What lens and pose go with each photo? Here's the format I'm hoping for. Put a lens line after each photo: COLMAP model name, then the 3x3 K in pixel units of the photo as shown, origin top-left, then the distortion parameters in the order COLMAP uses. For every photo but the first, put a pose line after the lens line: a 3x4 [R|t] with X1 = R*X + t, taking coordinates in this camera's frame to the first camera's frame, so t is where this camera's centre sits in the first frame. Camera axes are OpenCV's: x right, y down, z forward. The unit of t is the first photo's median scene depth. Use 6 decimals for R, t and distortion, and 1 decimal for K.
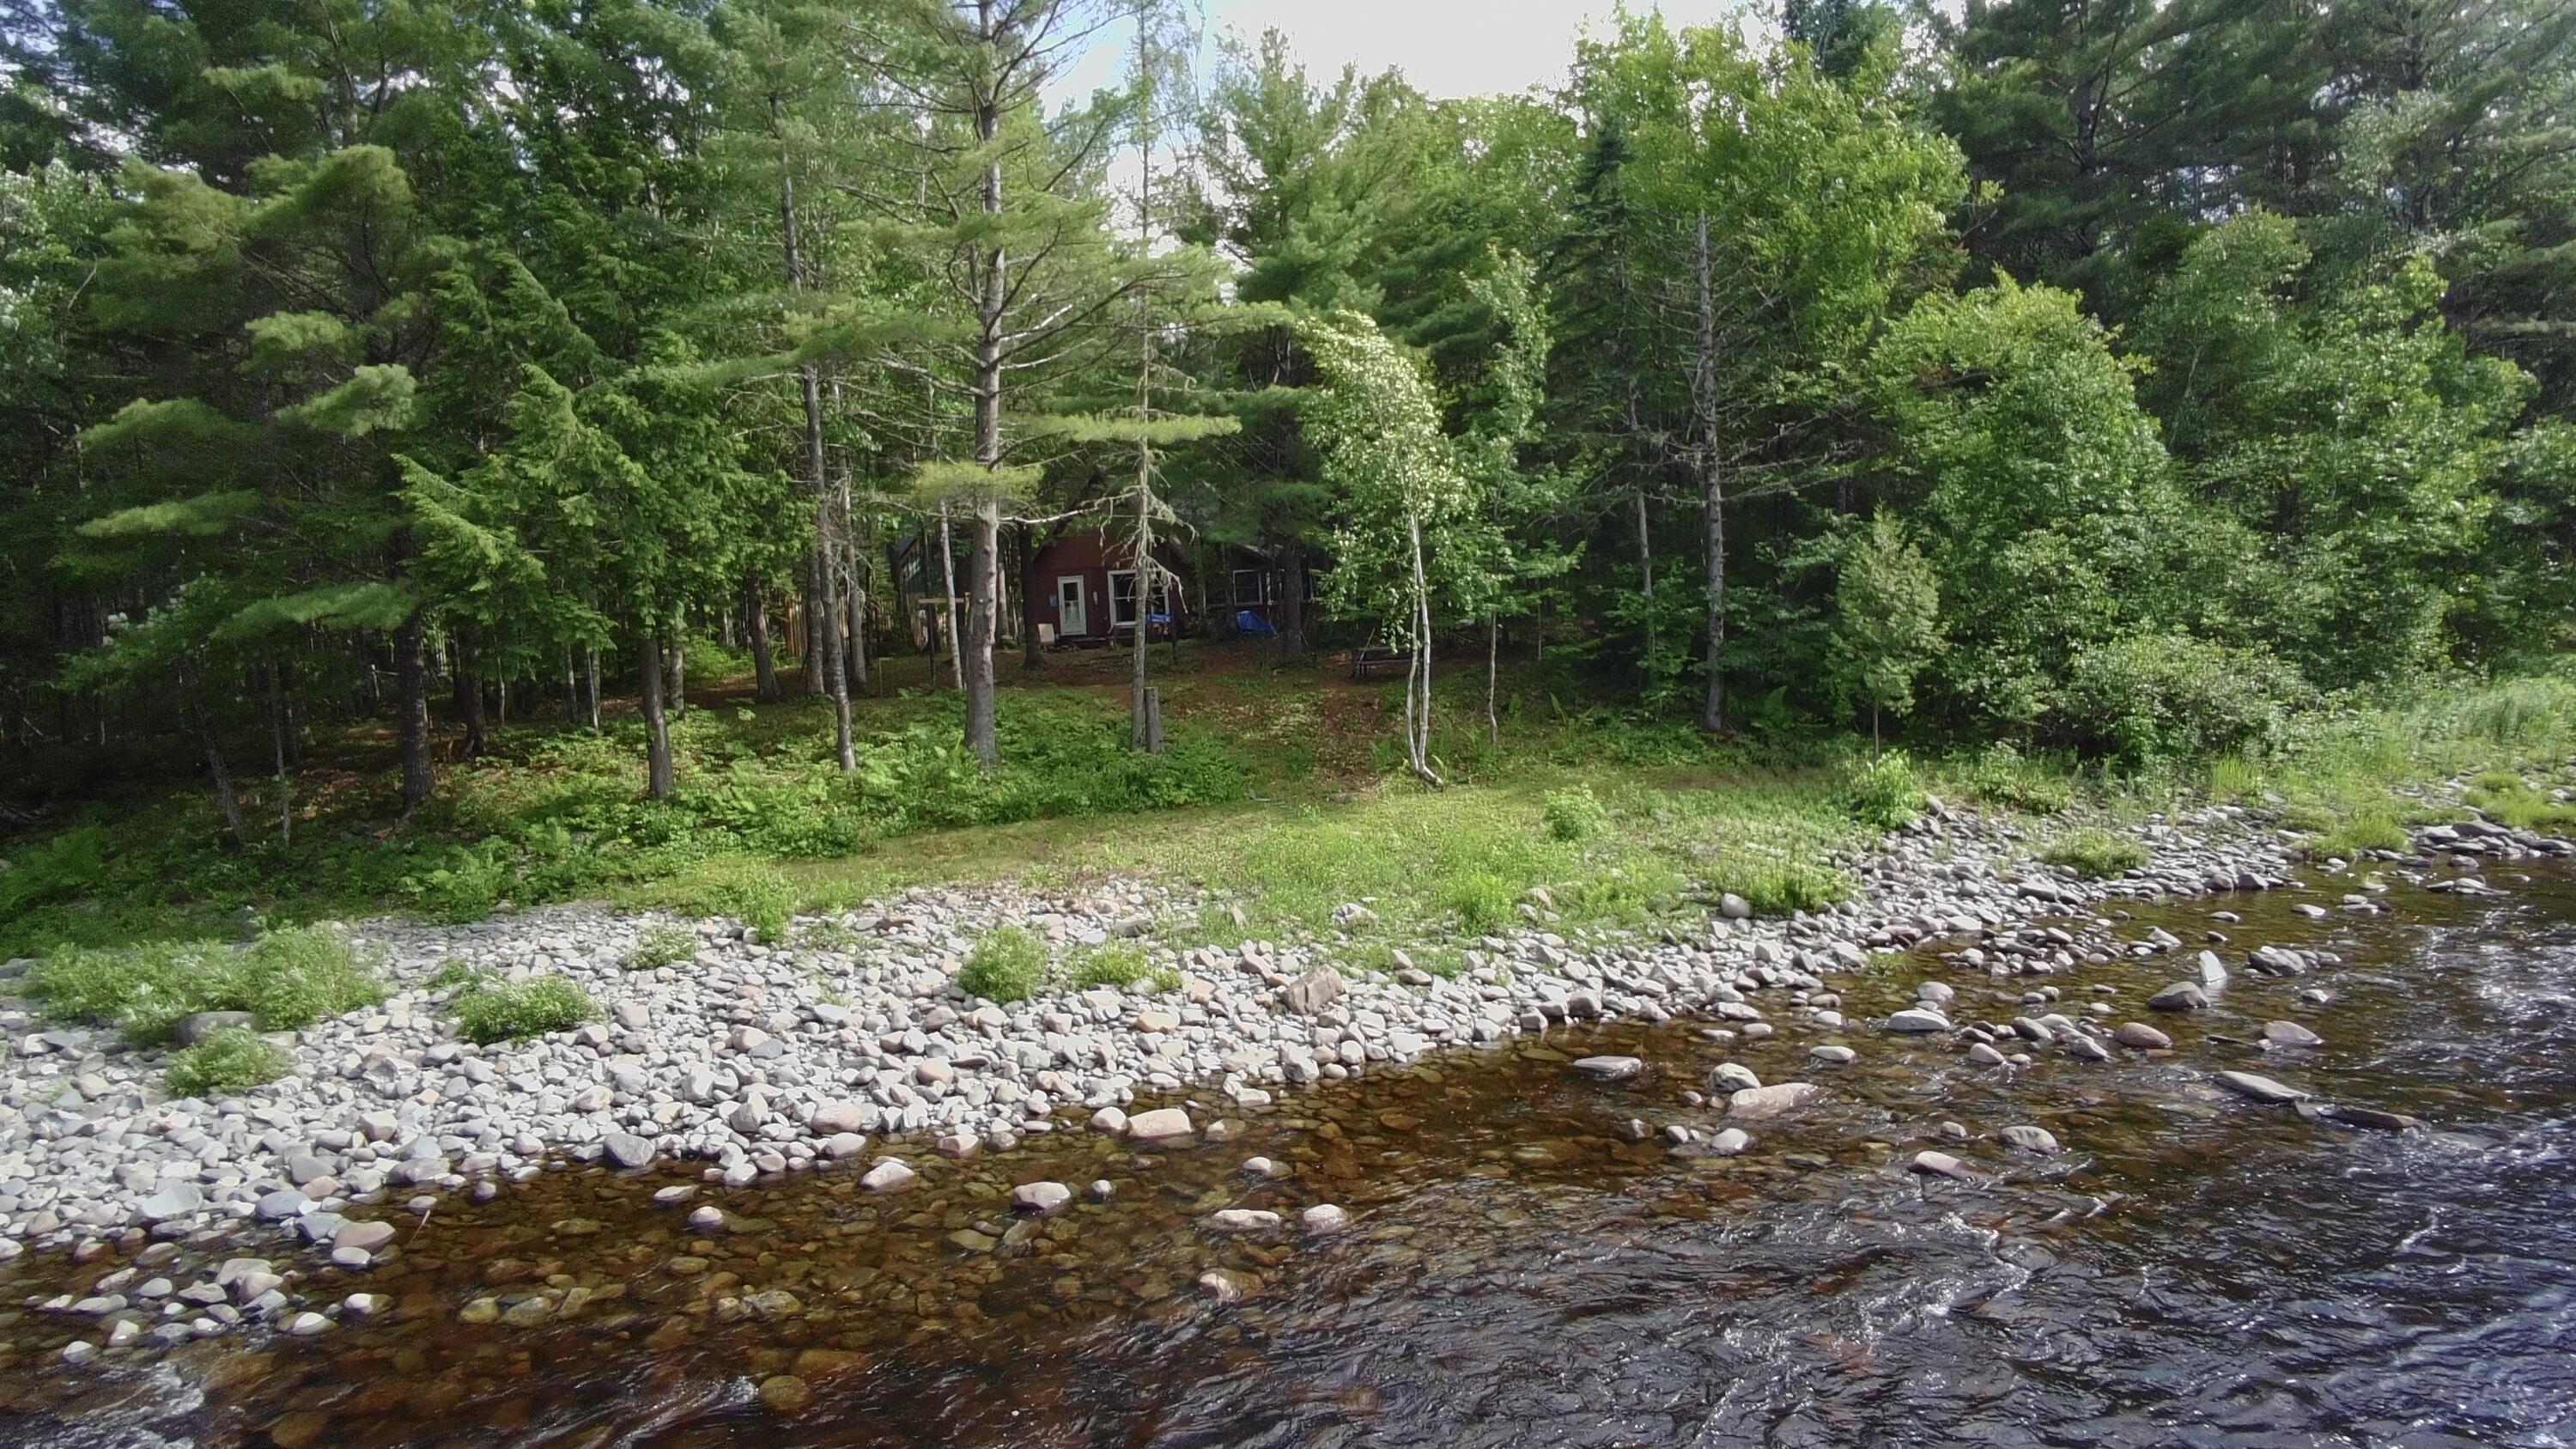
lens RADIAL K [[1585.9, 0, 1283.3], [0, 1585.9, 719.2], [0, 0, 1]] dist [-0.064724, 0.045013]
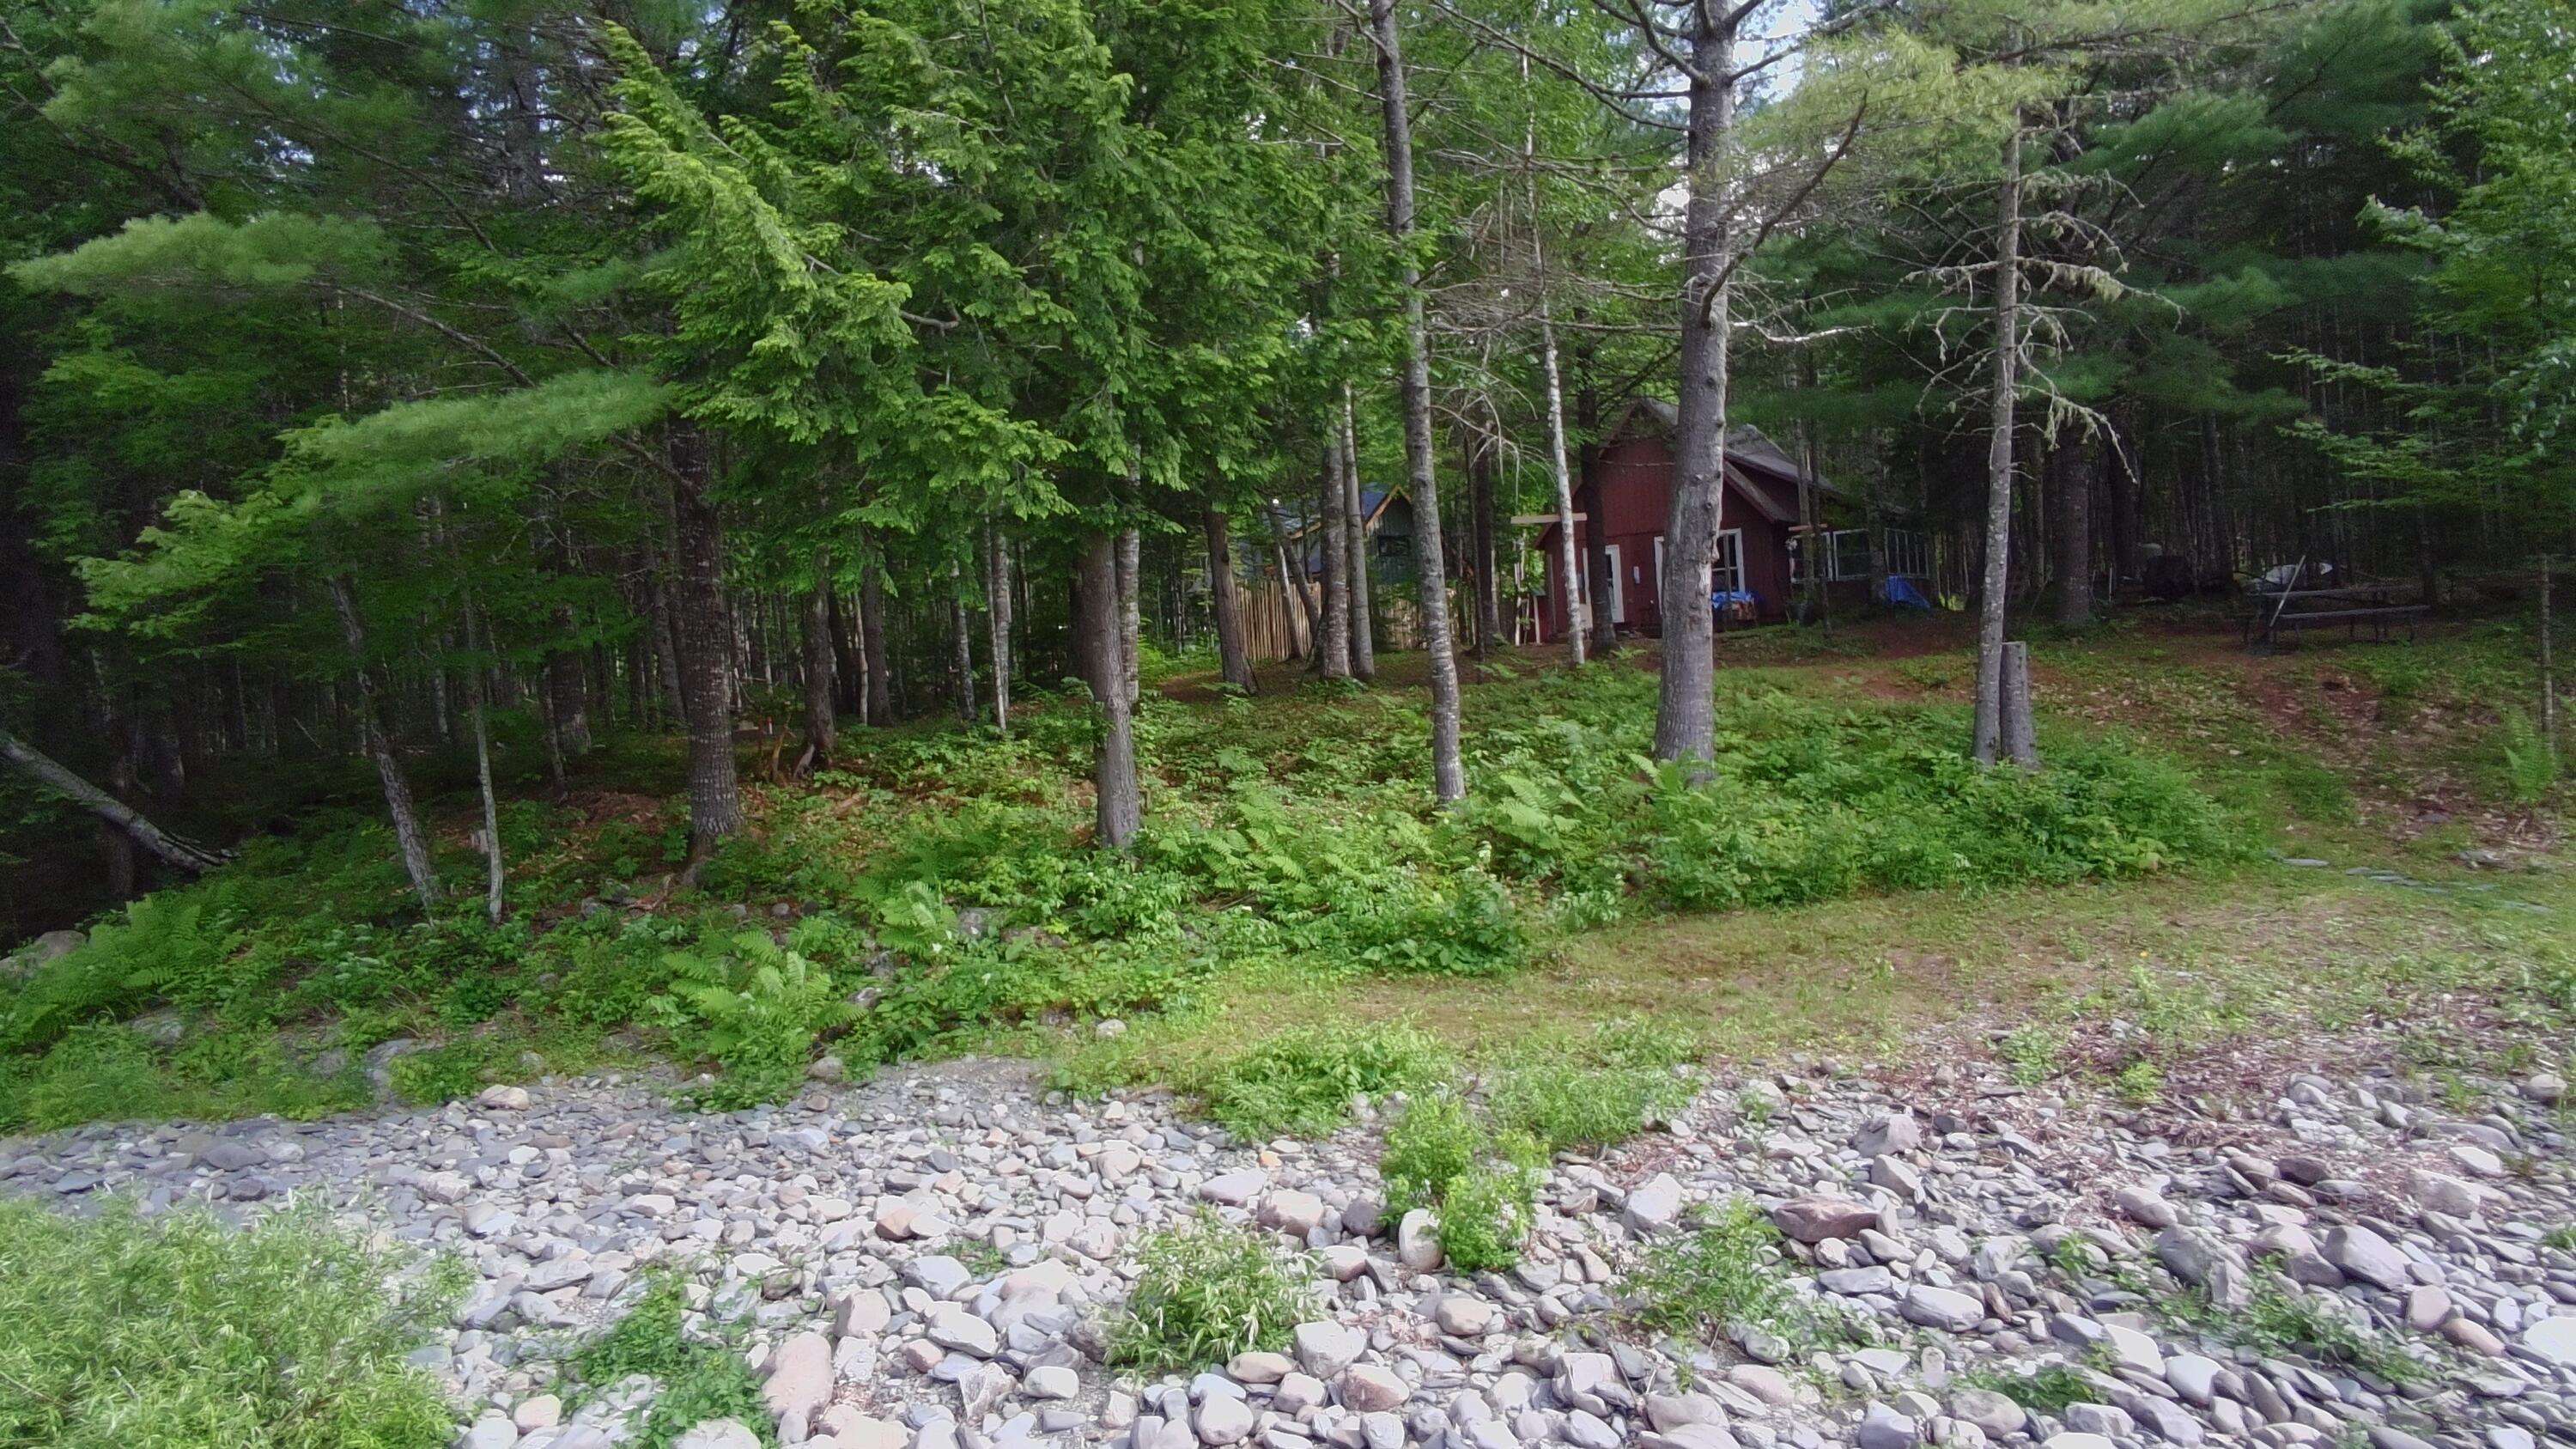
lens RADIAL K [[1585.9, 0, 1297.8], [0, 1585.9, 729.8], [0, 0, 1]] dist [-0.064724, 0.045013]
pose [[0.975065, -0.002903, -0.221901, -0.258543], [-0.001369, 0.999817, -0.019099, 0.024736], [0.221916, 0.018926, 0.974882, 0.579602]]
